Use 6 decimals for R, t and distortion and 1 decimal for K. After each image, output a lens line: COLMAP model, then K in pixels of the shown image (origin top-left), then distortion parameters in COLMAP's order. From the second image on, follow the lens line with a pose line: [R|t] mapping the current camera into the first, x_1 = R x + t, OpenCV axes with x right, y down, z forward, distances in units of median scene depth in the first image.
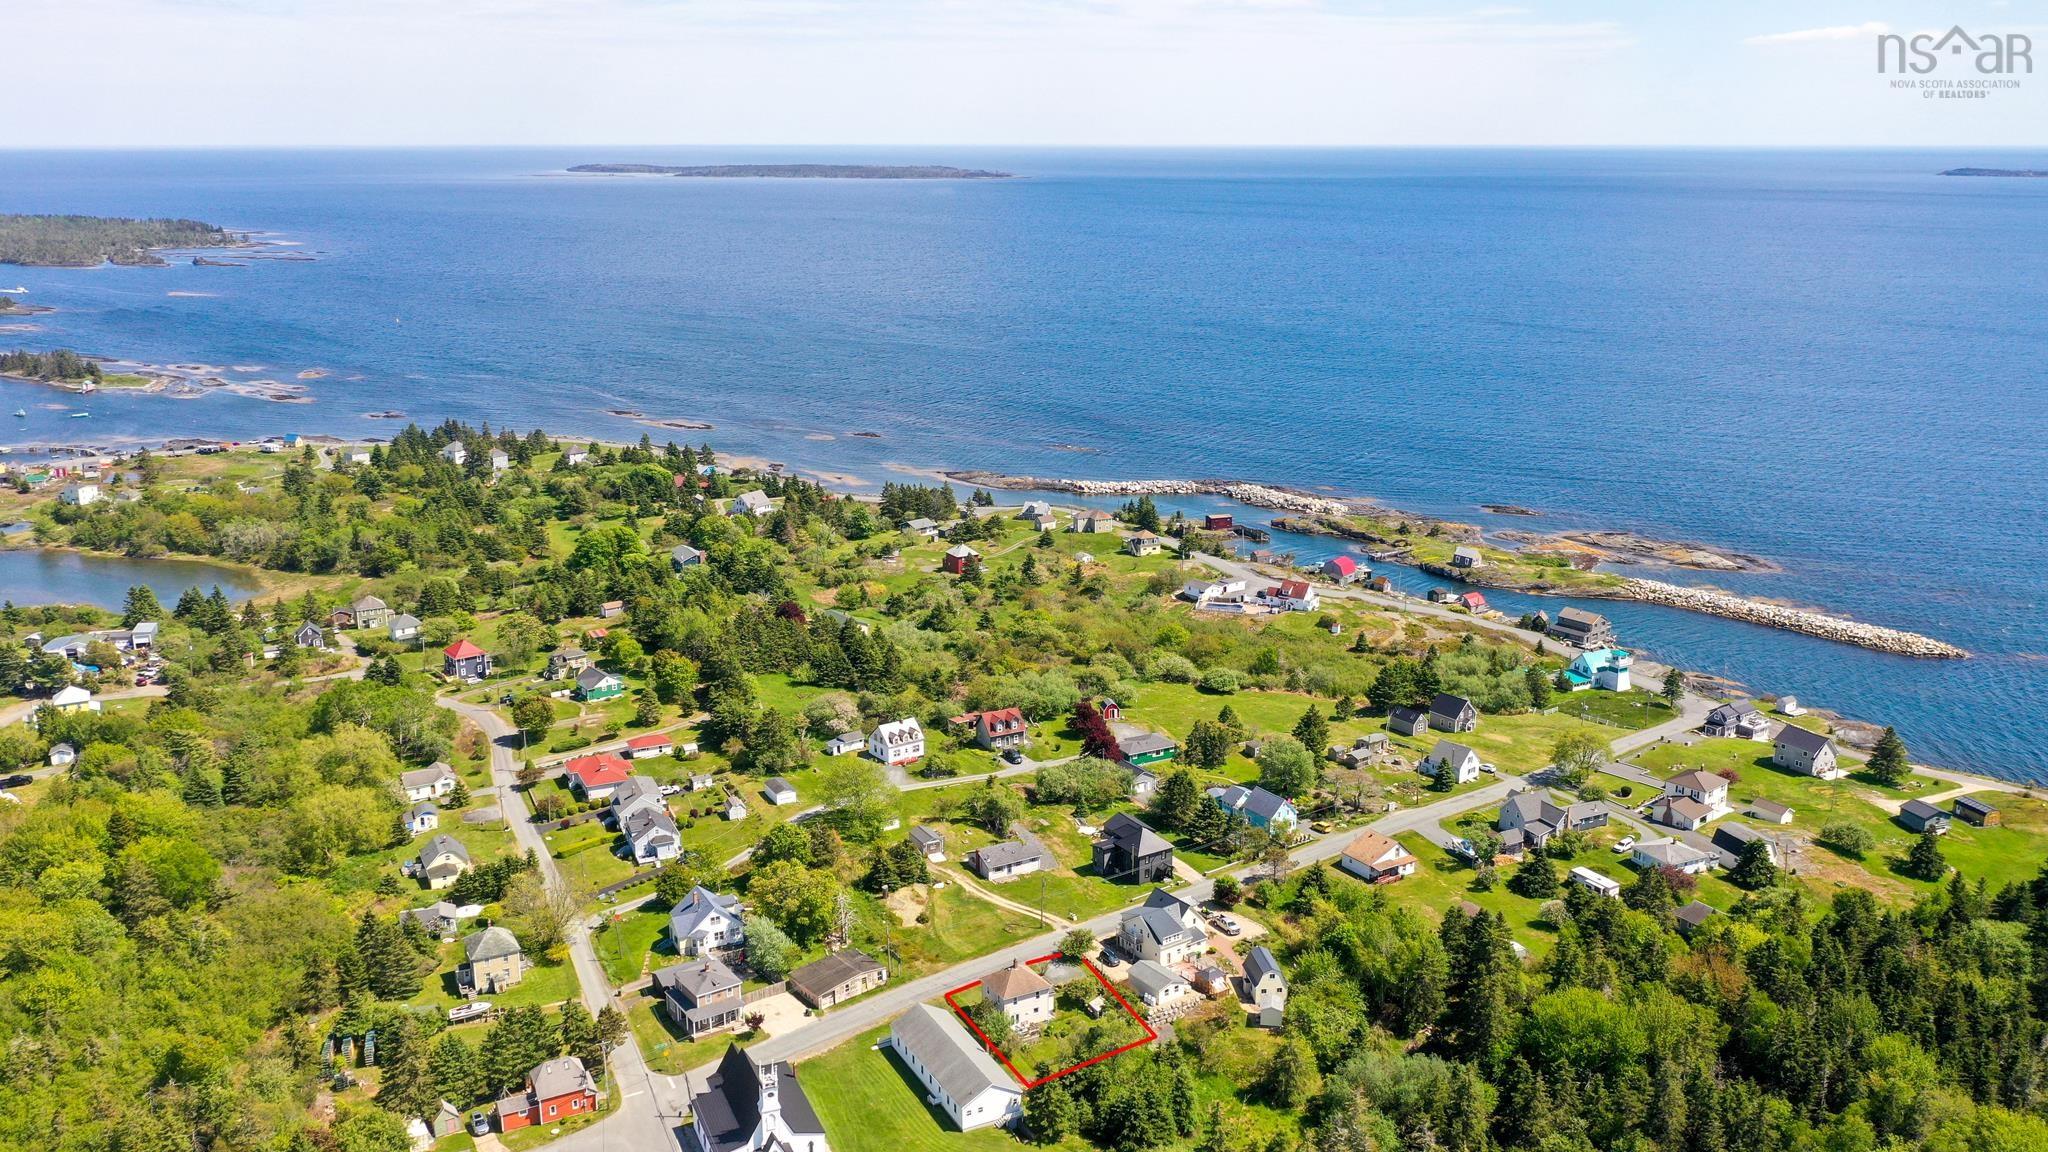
lens RADIAL K [[1640.8, 0, 1024.0], [0, 1640.8, 576.0], [0, 0, 1]] dist [-0.008204, 0.003814]
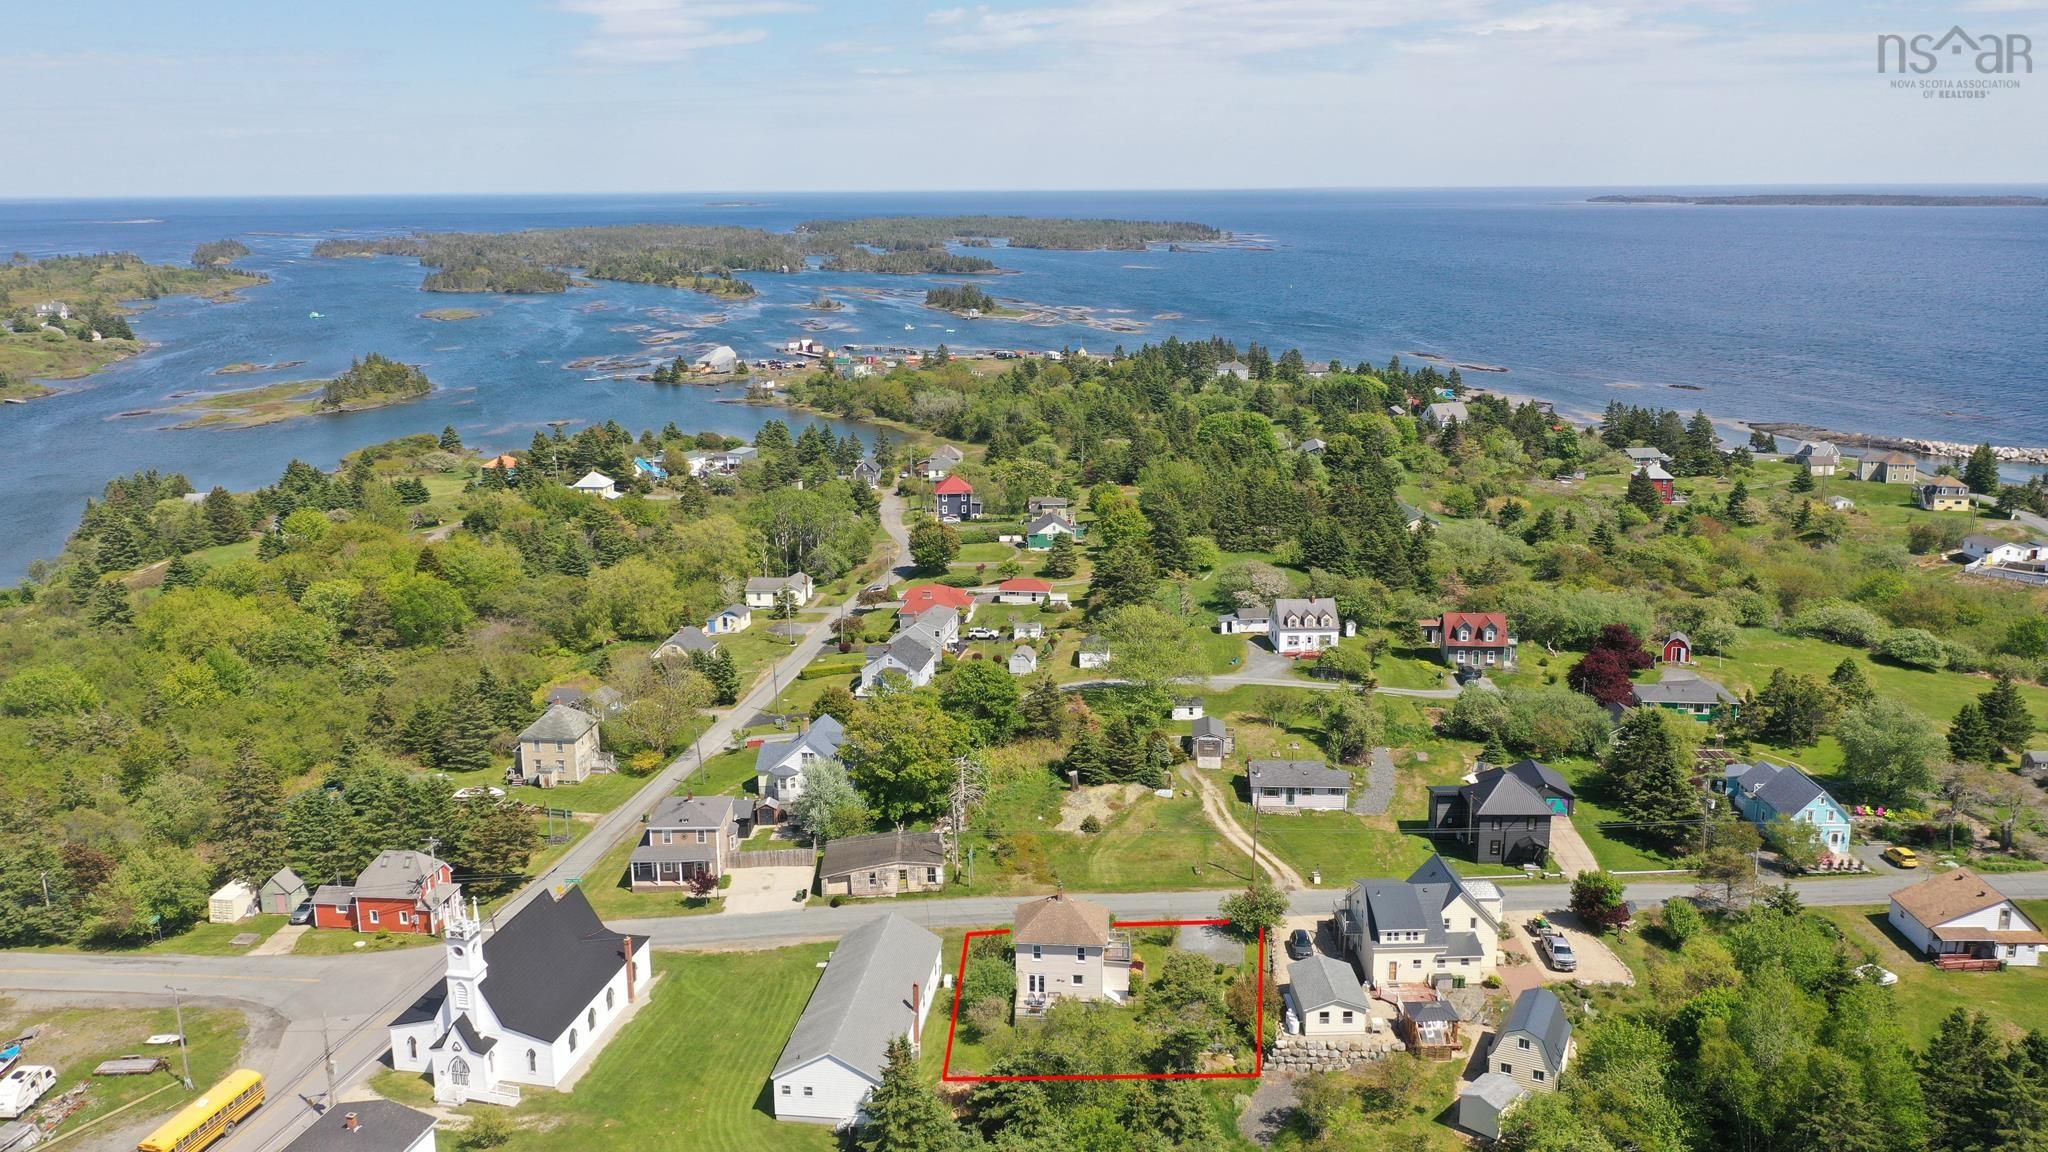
lens RADIAL K [[1611.3, 0, 1024.0], [0, 1611.3, 576.0], [0, 0, 1]] dist [-0.005145, 0.003371]
pose [[0.830799, 0.125095, -0.542332, 0.216583], [-0.131884, 0.990910, 0.026532, 0.083868], [0.540721, 0.049482, 0.839745, 0.382380]]
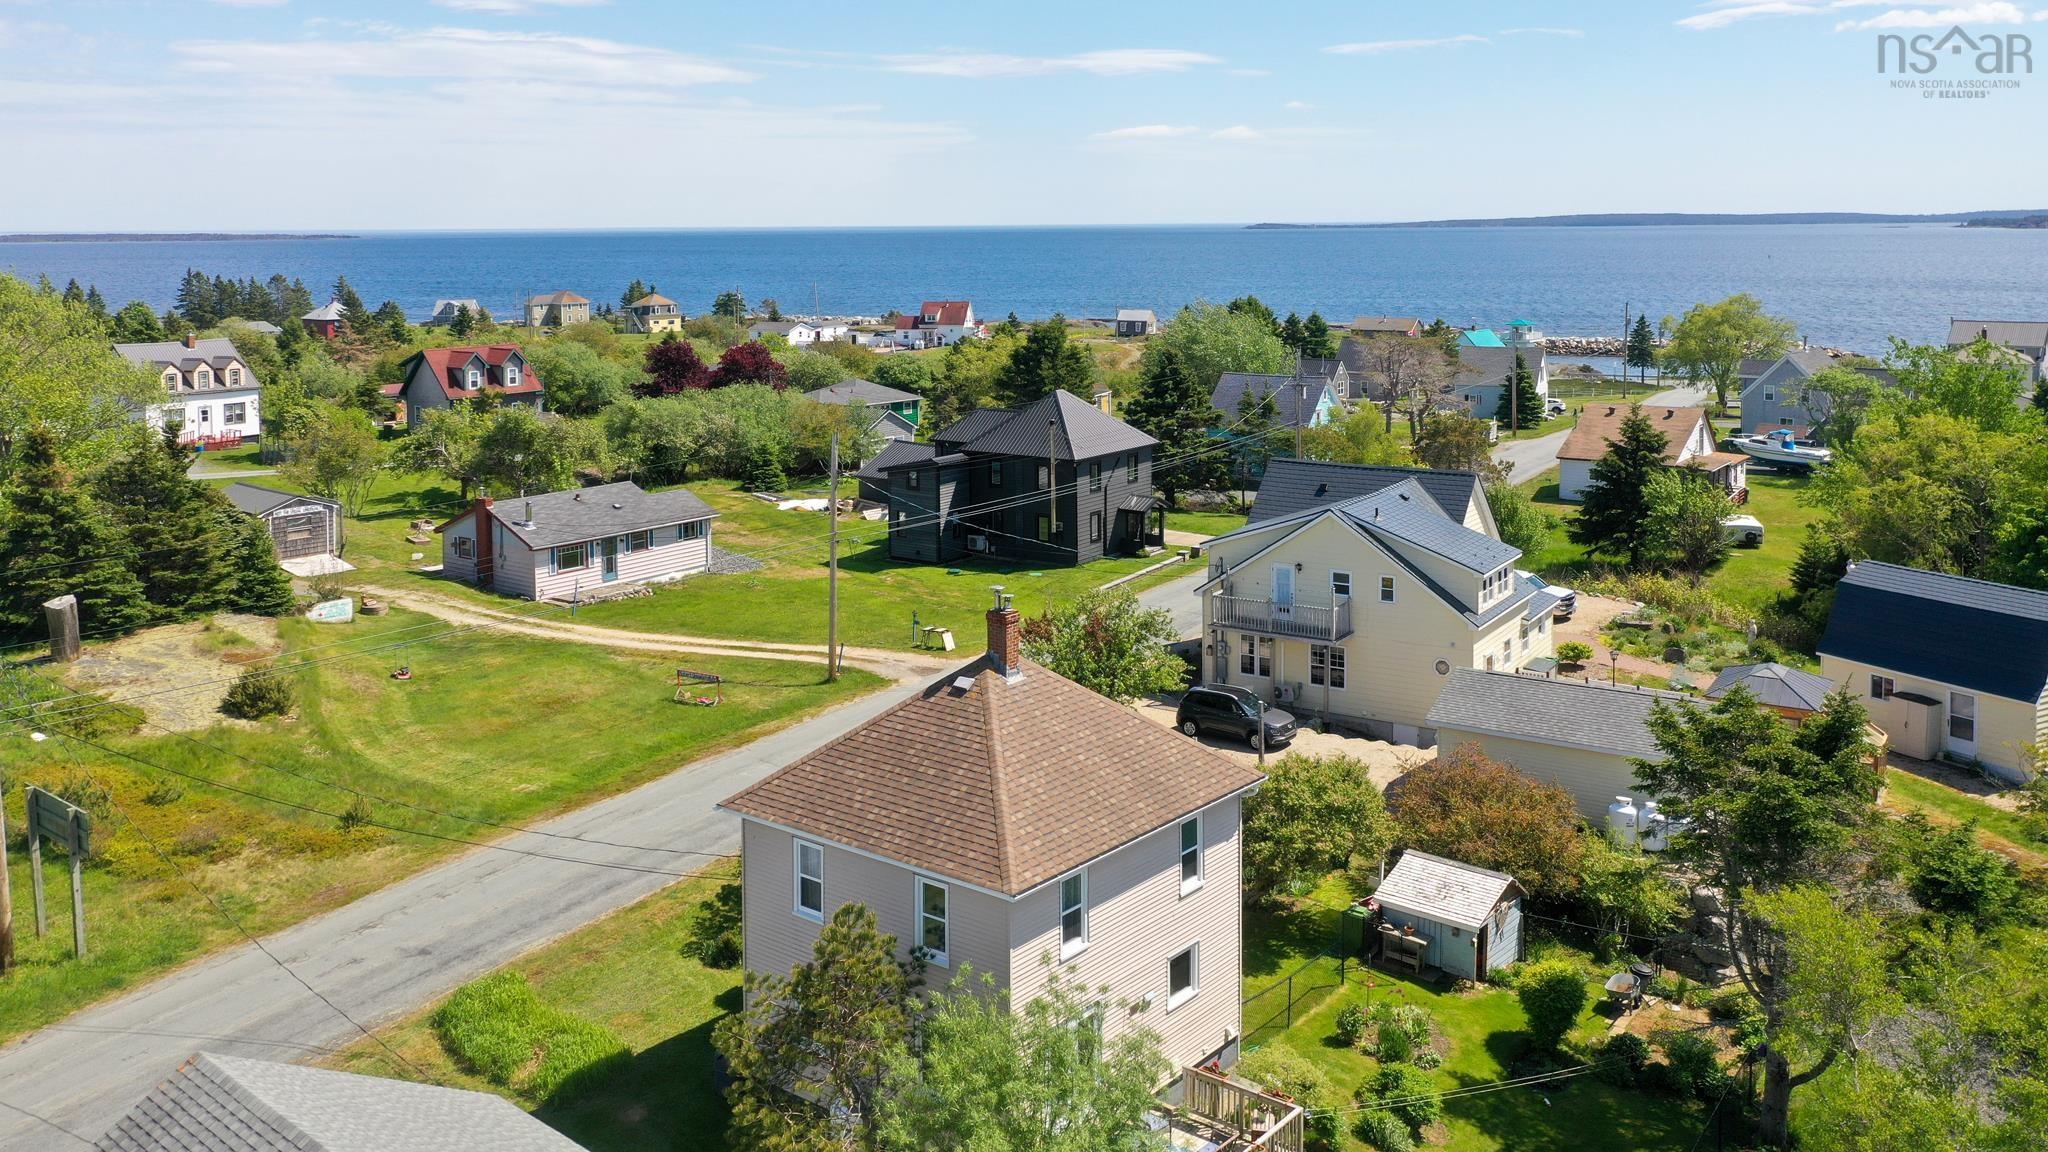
lens RADIAL K [[1681.0, 0, 1023.0], [0, 1681.0, 338.9], [0, 0, 1]] dist [-0.002691, -0.003044]
pose [[0.933223, -0.033331, 0.357750, -0.039753], [0.096416, 0.982400, -0.159982, 0.179066], [-0.346121, 0.183792, 0.920011, 0.662825]]
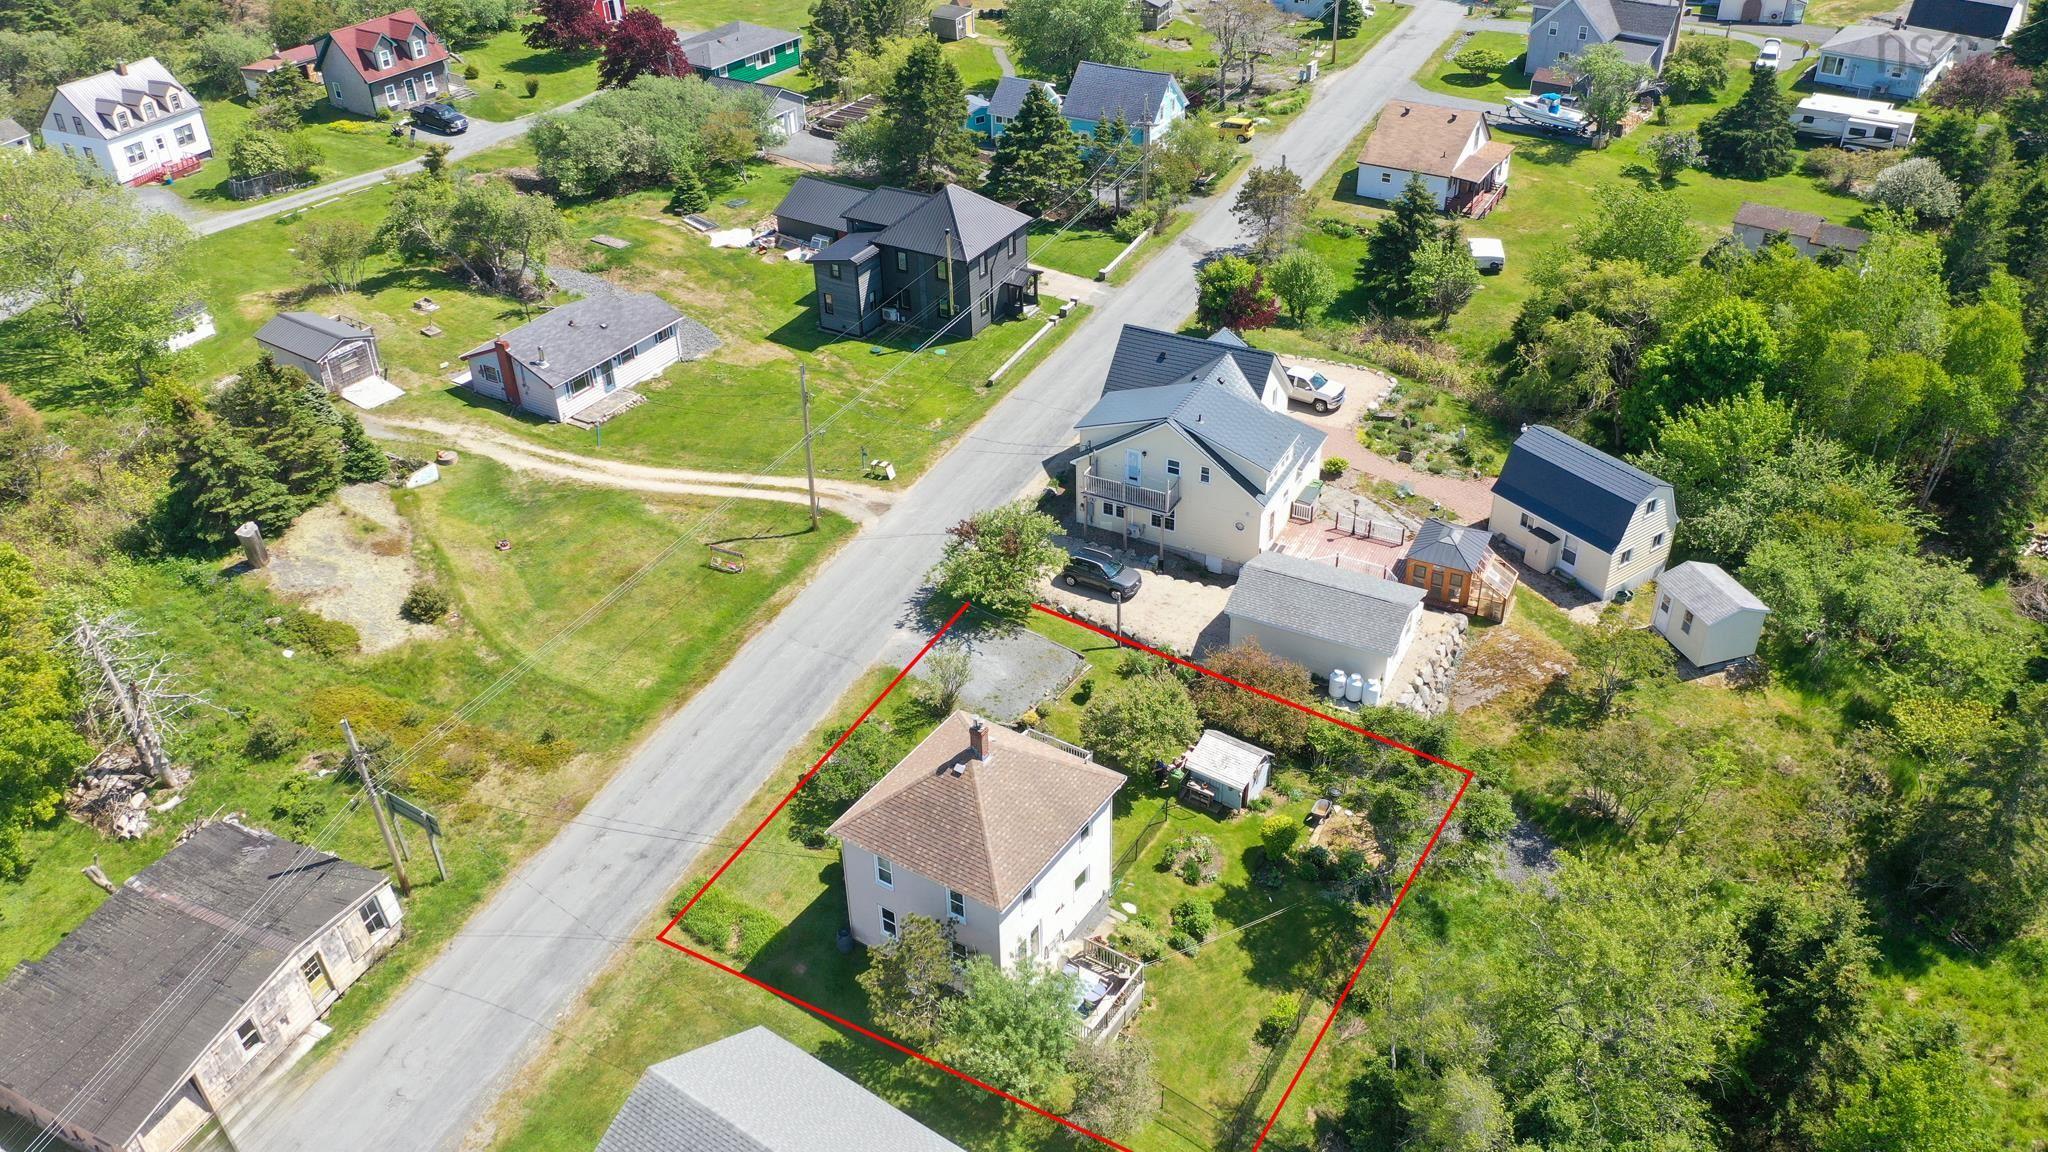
lens RADIAL K [[1611.3, 0, 1024.0], [0, 1611.3, 576.0], [0, 0, 1]] dist [-0.005145, 0.003371]
pose [[0.892994, -0.269578, 0.360403, -0.058985], [0.133857, 0.923615, 0.359190, 0.099967], [-0.429703, -0.272512, 0.860868, 0.612471]]
